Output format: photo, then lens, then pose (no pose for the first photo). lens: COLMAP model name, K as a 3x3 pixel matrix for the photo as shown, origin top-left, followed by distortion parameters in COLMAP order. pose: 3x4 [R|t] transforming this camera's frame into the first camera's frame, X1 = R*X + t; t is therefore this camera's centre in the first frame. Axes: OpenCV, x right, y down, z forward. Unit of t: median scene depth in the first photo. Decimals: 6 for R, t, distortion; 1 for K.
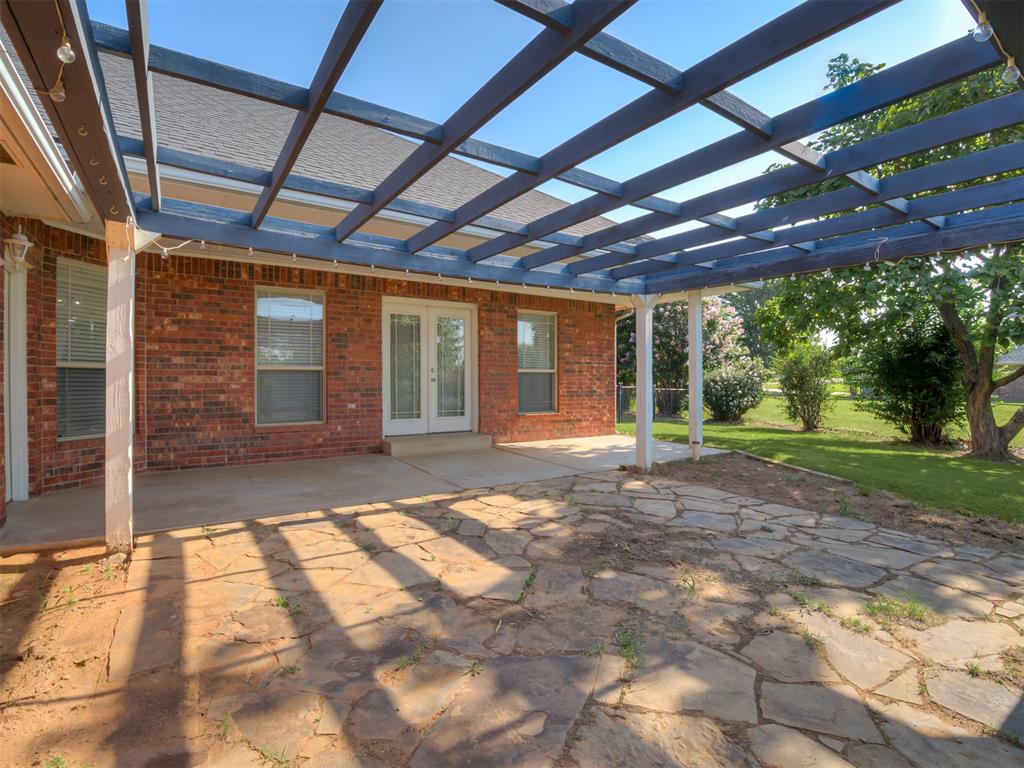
lens RADIAL K [[513.5, 0, 518.1], [0, 513.5, 380.8], [0, 0, 1]] dist [0.006338, -0.000077]
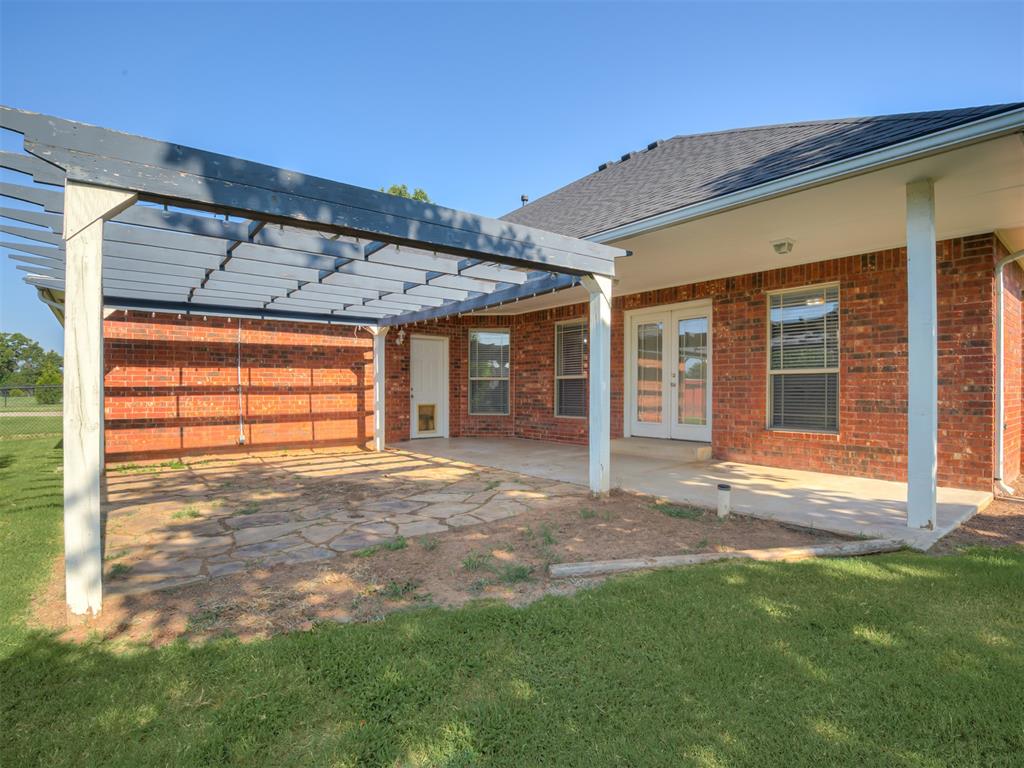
lens RADIAL K [[513.5, 0, 518.1], [0, 513.5, 380.8], [0, 0, 1]] dist [0.006338, -0.000077]
pose [[0.110861, -0.009558, -0.993790, 0.746079], [0.007166, 0.999935, -0.008818, -0.003006], [0.993810, -0.006144, 0.110923, 0.569901]]
